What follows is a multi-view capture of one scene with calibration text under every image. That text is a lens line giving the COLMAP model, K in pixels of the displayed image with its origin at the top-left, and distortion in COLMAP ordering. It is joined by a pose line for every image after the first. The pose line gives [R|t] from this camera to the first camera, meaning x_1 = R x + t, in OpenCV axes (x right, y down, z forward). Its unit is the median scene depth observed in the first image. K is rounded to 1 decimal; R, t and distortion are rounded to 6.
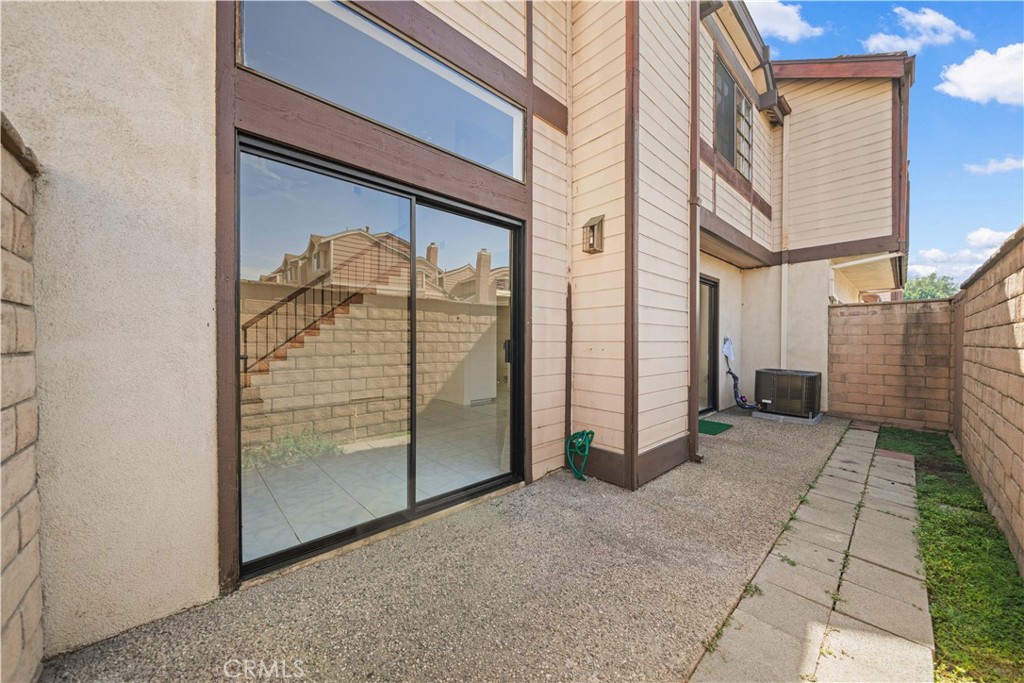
lens RADIAL K [[355.8, 0, 521.8], [0, 355.8, 344.7], [0, 0, 1]] dist [-0.001973, -0.000065]
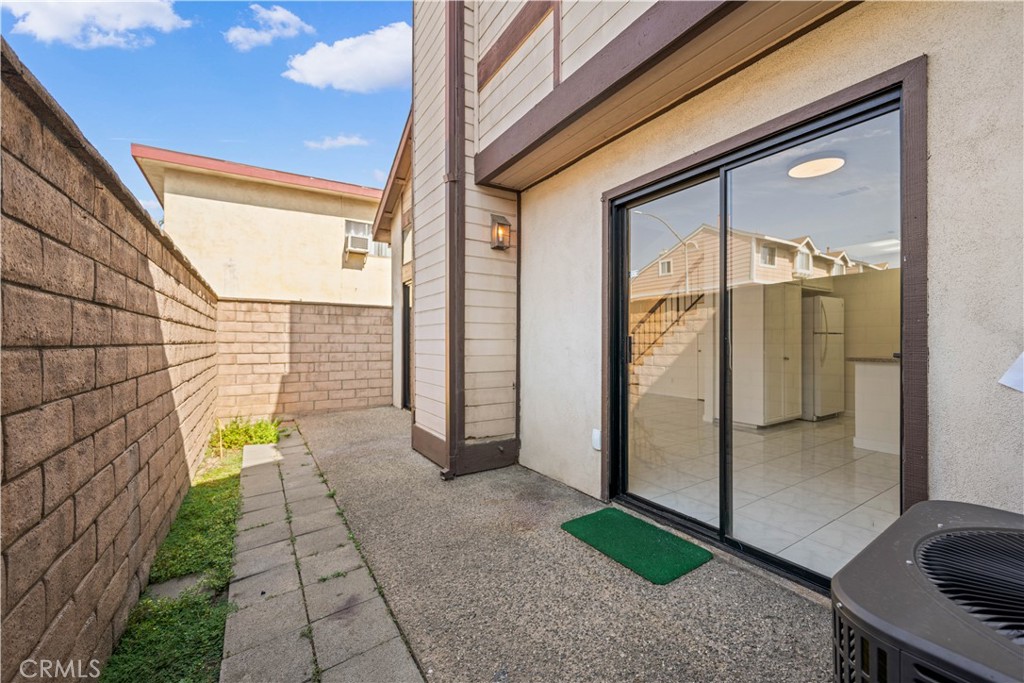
lens RADIAL K [[399.2, 0, 518.8], [0, 399.2, 339.7], [0, 0, 1]] dist [0.001828, 0.000043]
pose [[-0.165722, -0.007461, -0.986144, 1.734267], [-0.017876, 0.999830, -0.004560, -0.010900], [0.986010, 0.016872, -0.165827, 1.617610]]
